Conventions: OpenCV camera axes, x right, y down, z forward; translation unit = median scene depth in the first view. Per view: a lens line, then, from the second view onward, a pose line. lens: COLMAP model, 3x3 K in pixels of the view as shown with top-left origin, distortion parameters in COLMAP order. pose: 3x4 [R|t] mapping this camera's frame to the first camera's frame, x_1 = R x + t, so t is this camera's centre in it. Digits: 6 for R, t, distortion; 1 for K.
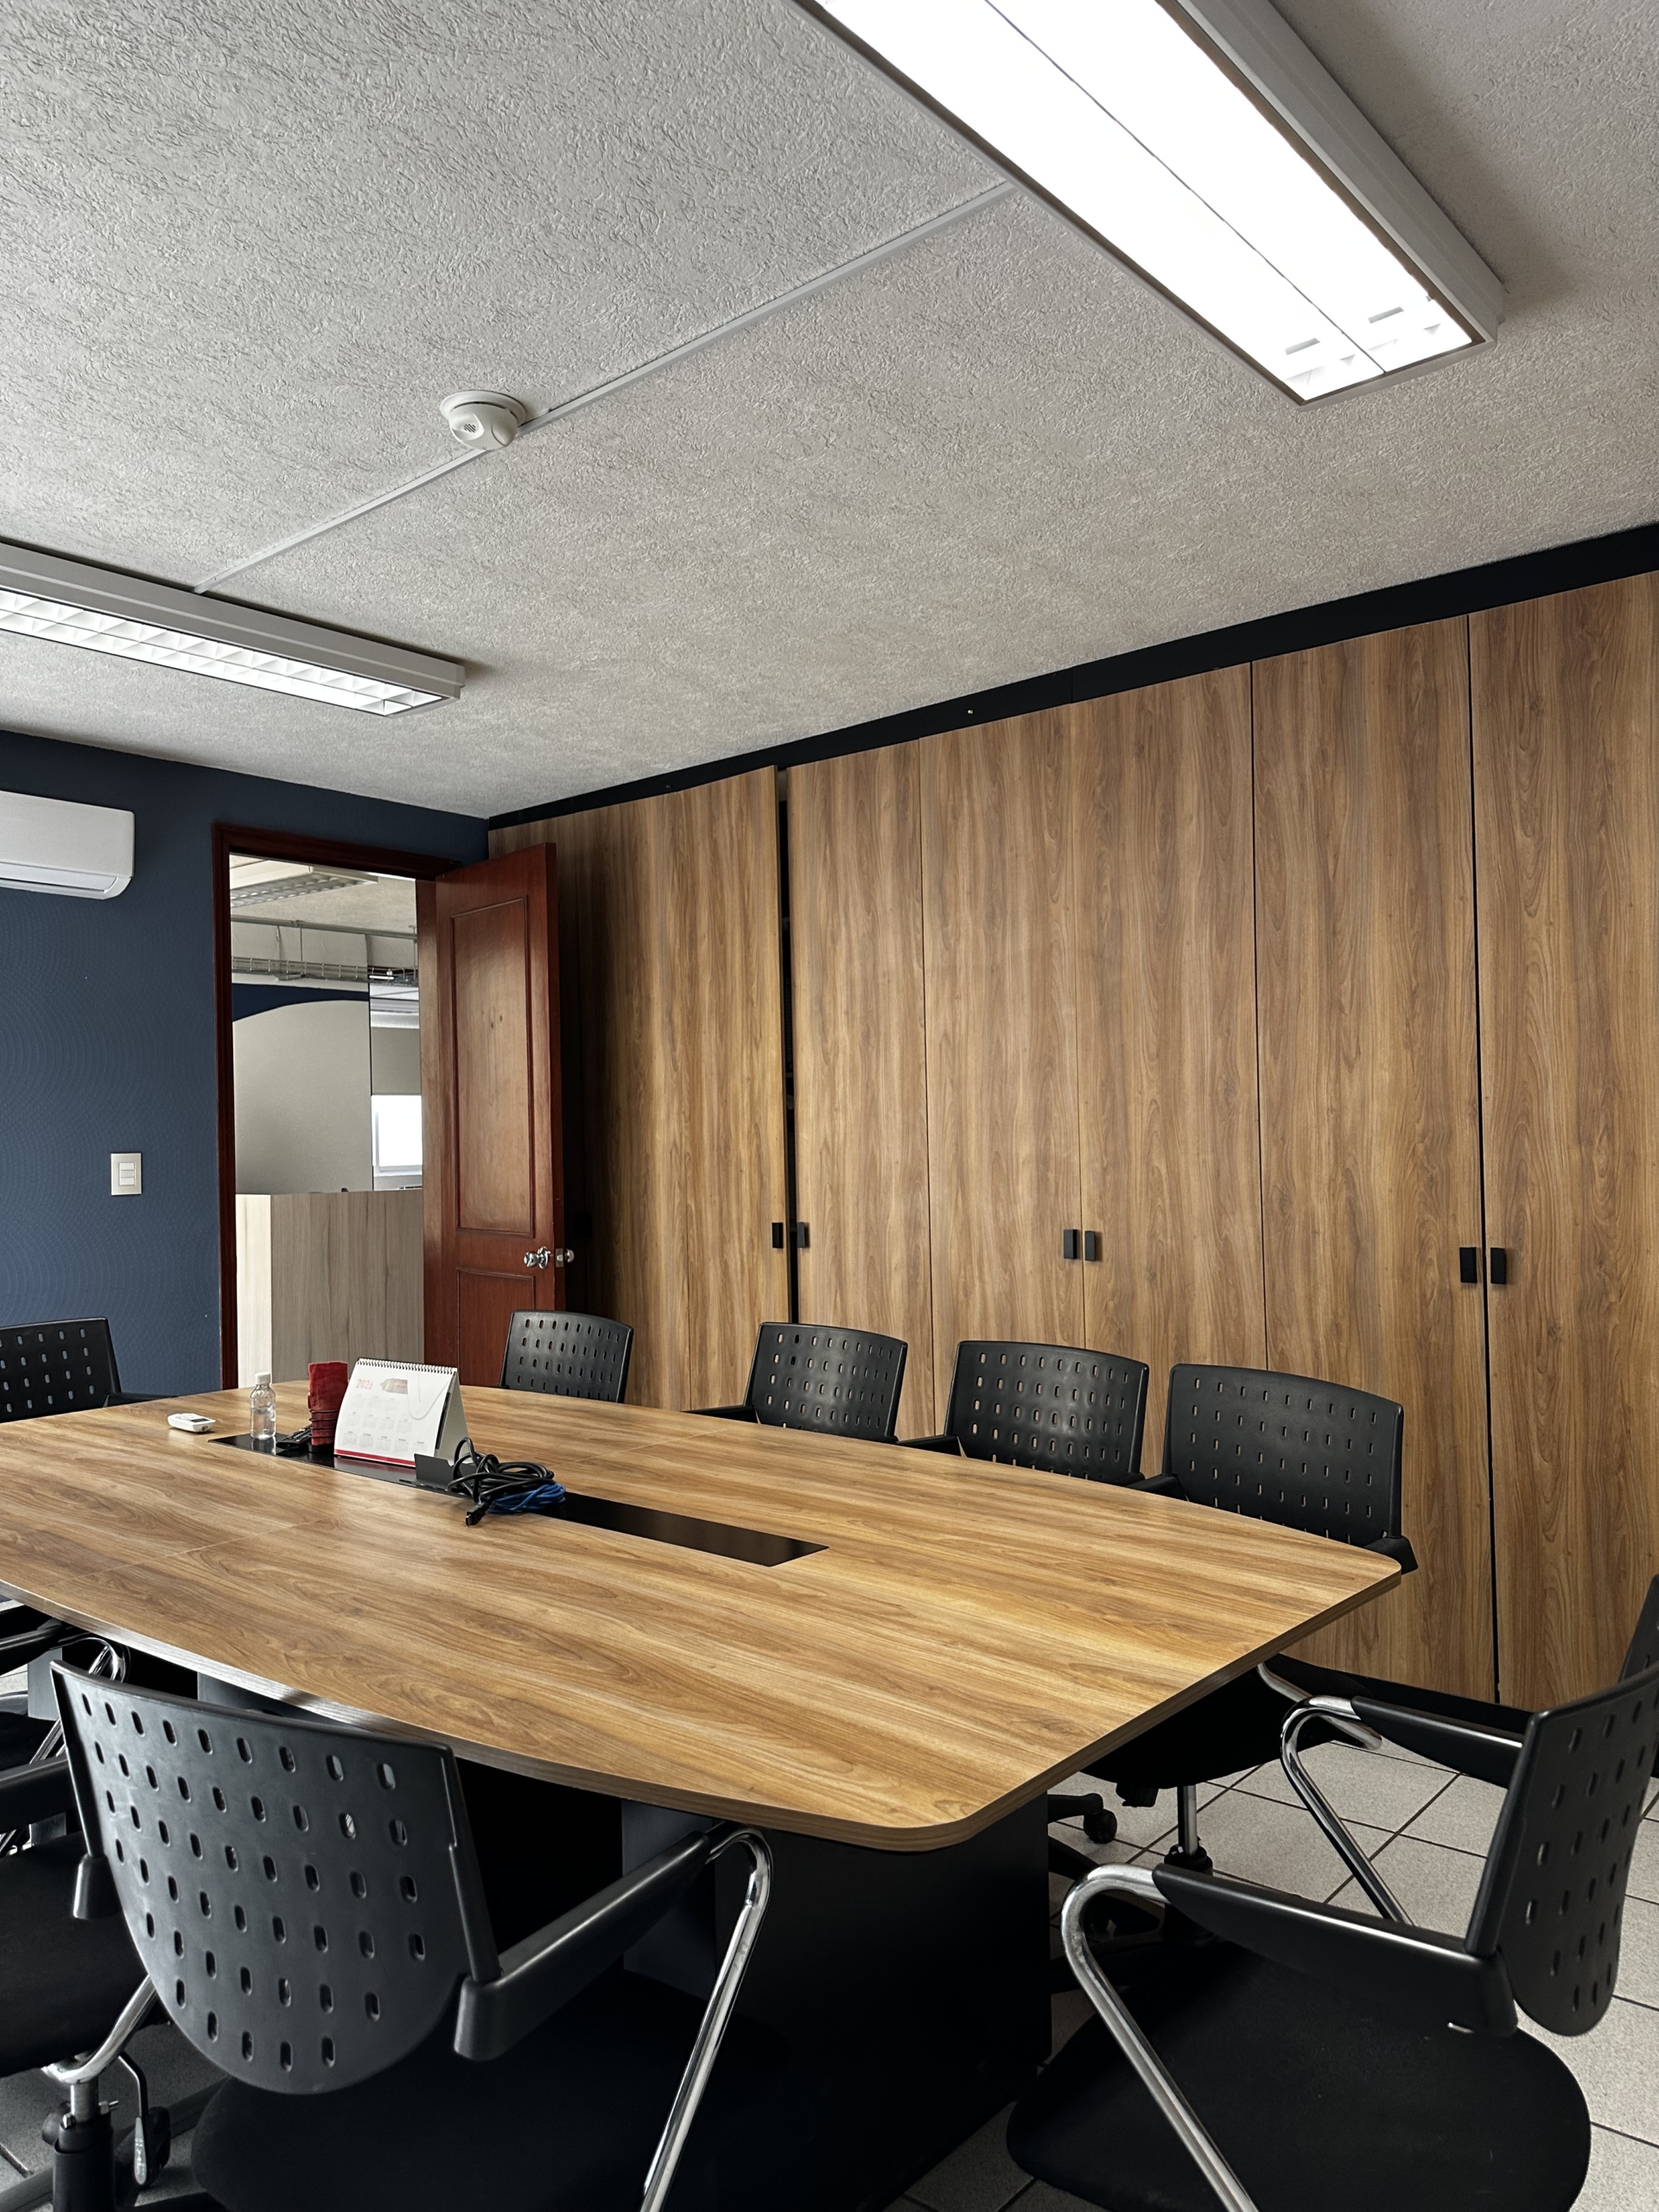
lens RADIAL K [[1563.5, 0, 828.9], [0, 1563.5, 1104.8], [0, 0, 1]] dist [0.041786, -0.042195]
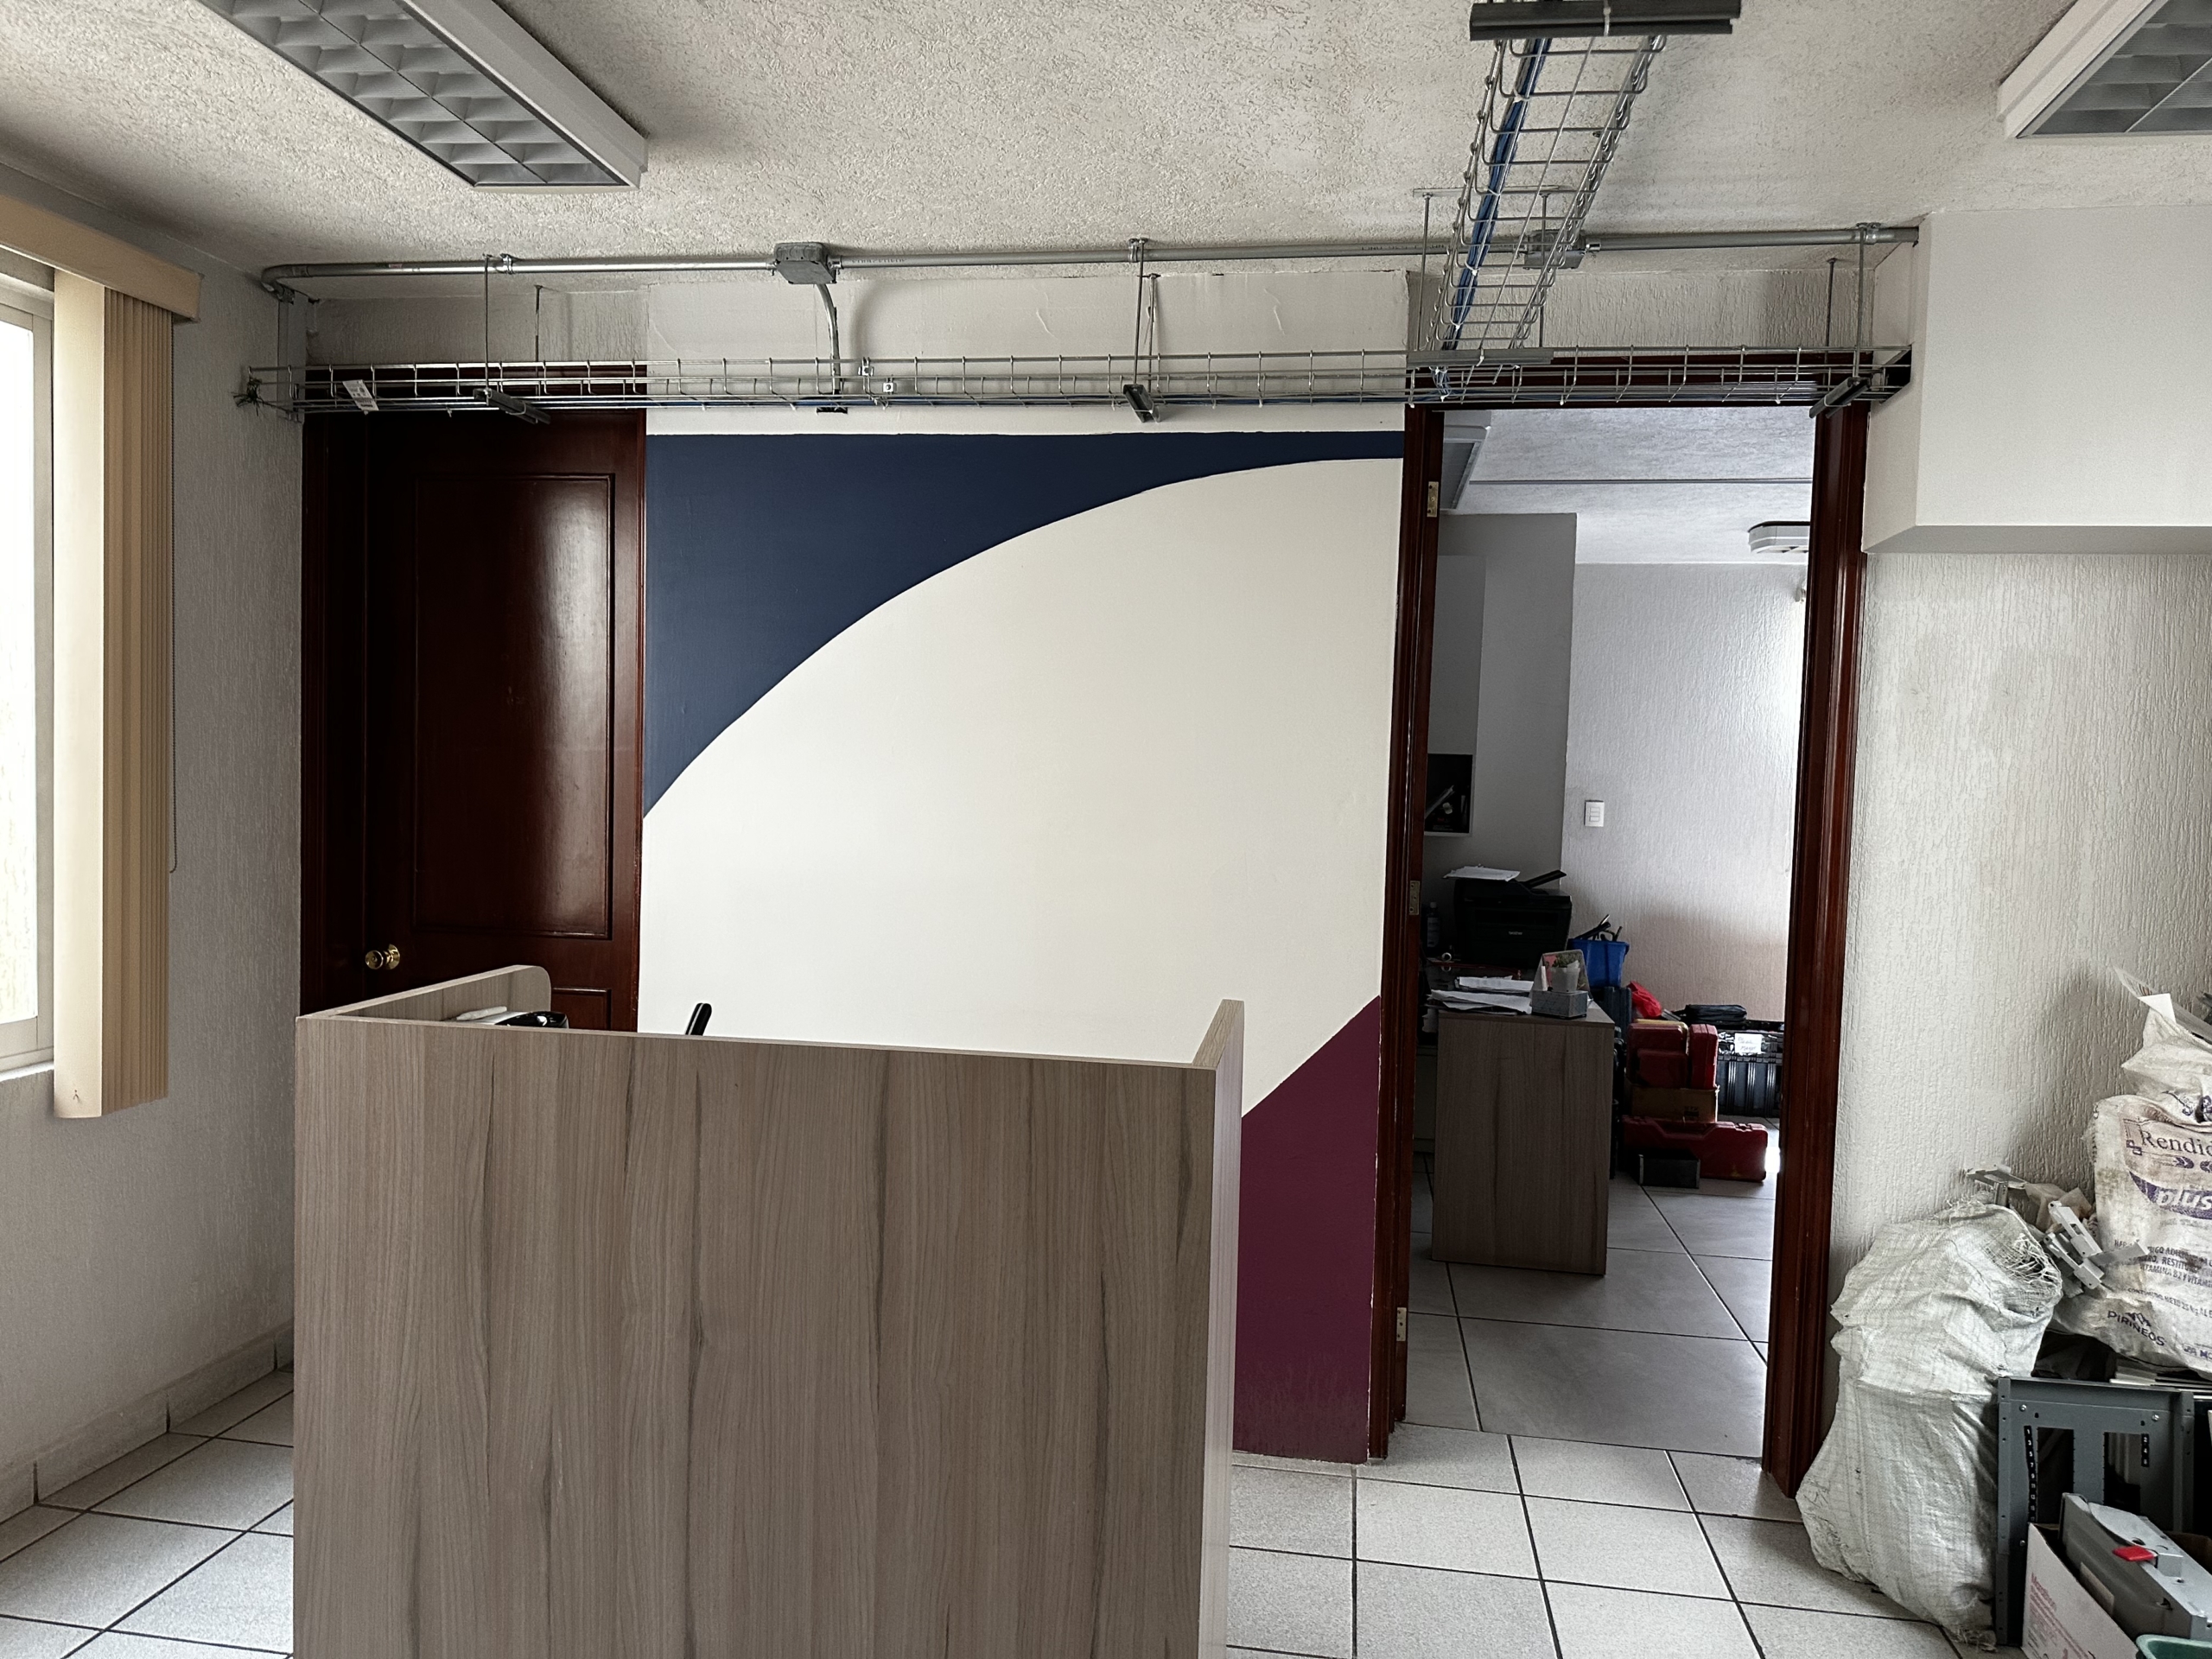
lens RADIAL K [[1563.5, 0, 1105.6], [0, 1563.5, 833.4], [0, 0, 1]] dist [0.041786, -0.042195]
pose [[0.524788, 0.071217, -0.848249, -0.014501], [-0.025151, 0.997356, 0.068175, -0.002105], [0.850862, -0.014443, 0.525191, 0.913339]]
